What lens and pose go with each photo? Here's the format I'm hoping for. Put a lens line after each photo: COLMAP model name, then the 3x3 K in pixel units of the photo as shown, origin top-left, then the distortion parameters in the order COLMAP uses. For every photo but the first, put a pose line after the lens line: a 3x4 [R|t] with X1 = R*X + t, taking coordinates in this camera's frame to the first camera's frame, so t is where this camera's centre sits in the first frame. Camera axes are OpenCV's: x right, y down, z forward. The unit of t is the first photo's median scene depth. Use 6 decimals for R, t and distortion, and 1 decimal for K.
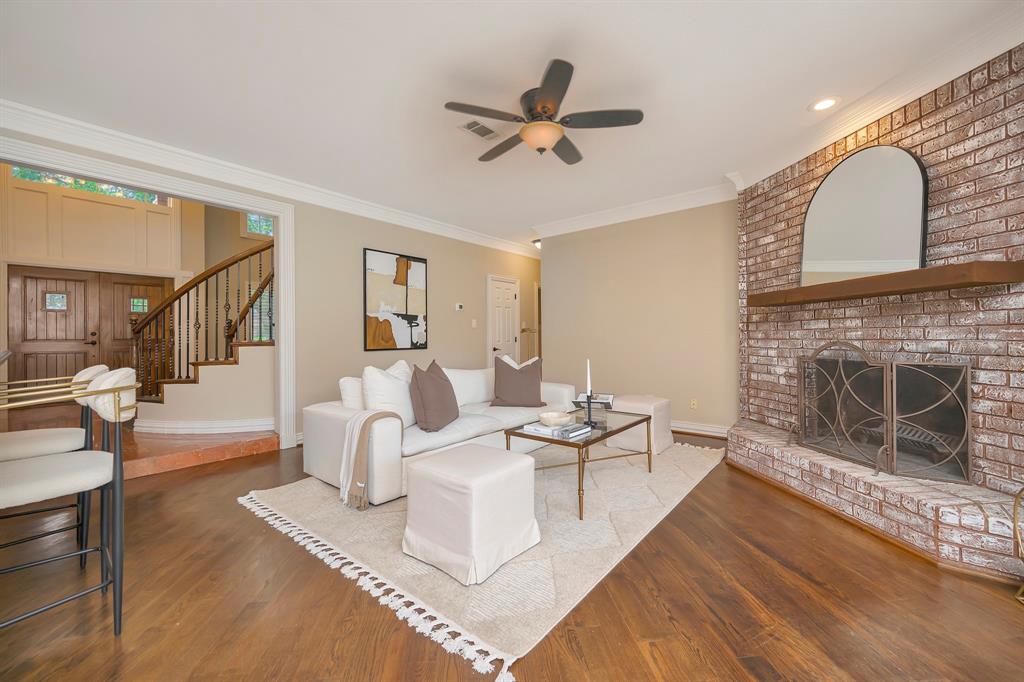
lens RADIAL K [[400.1, 0, 519.4], [0, 400.1, 335.6], [0, 0, 1]] dist [-0.002870, -0.000452]
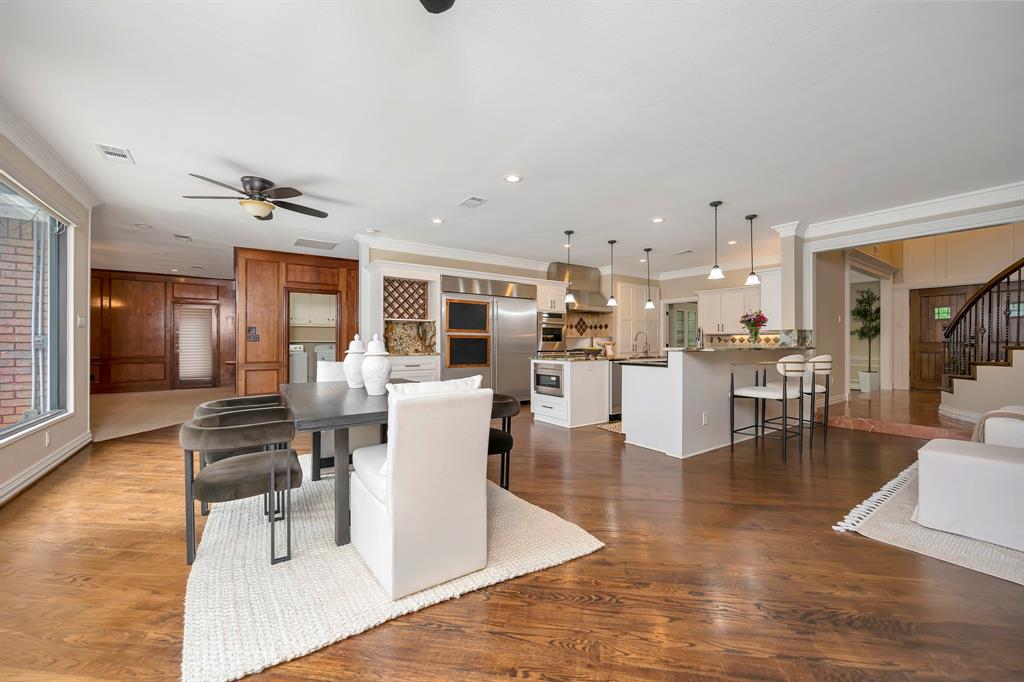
lens RADIAL K [[400.1, 0, 511.7], [0, 400.1, 340.7], [0, 0, 1]] dist [-0.002870, -0.000452]
pose [[-0.271862, 0.002069, -0.962334, 0.533602], [0.003760, 0.999992, 0.001088, -0.001996], [0.962329, -0.003323, -0.271867, 0.013714]]
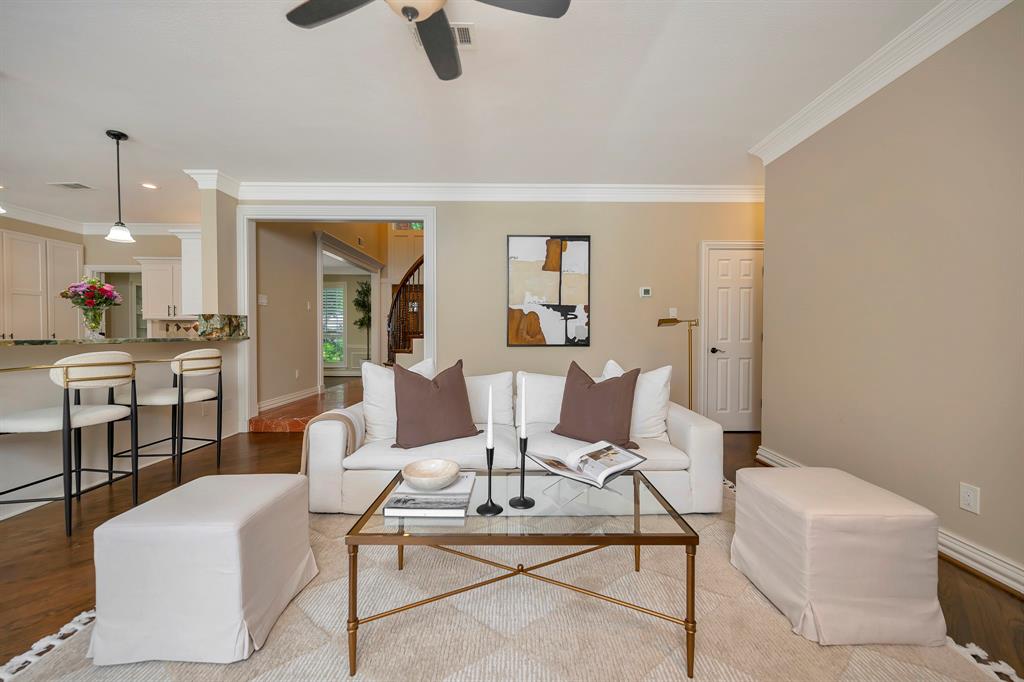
lens RADIAL K [[400.1, 0, 518.5], [0, 400.1, 341.8], [0, 0, 1]] dist [-0.002870, -0.000452]
pose [[0.638475, 0.027380, -0.769155, 0.322398], [-0.005618, 0.999506, 0.030917, -0.000512], [0.769622, -0.015418, 0.638313, 0.390352]]
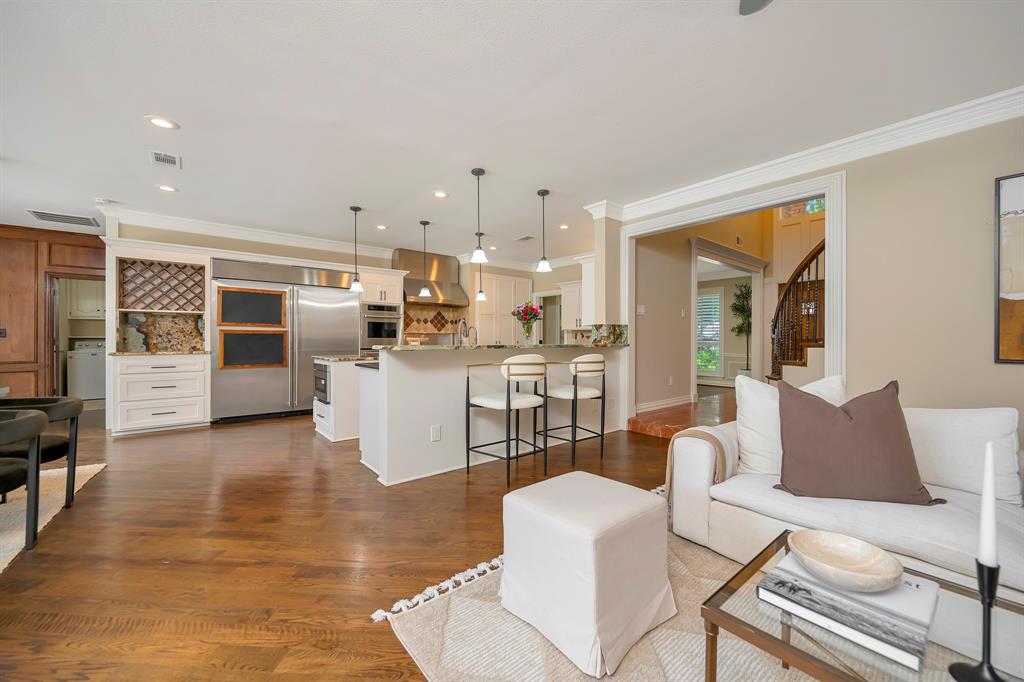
lens RADIAL K [[400.1, 0, 513.3], [0, 400.1, 339.9], [0, 0, 1]] dist [-0.002870, -0.000452]
pose [[-0.198545, 0.008674, -0.980053, 0.270949], [0.002730, 0.999962, 0.008297, 0.000499], [0.980088, -0.001029, -0.198561, 0.413404]]
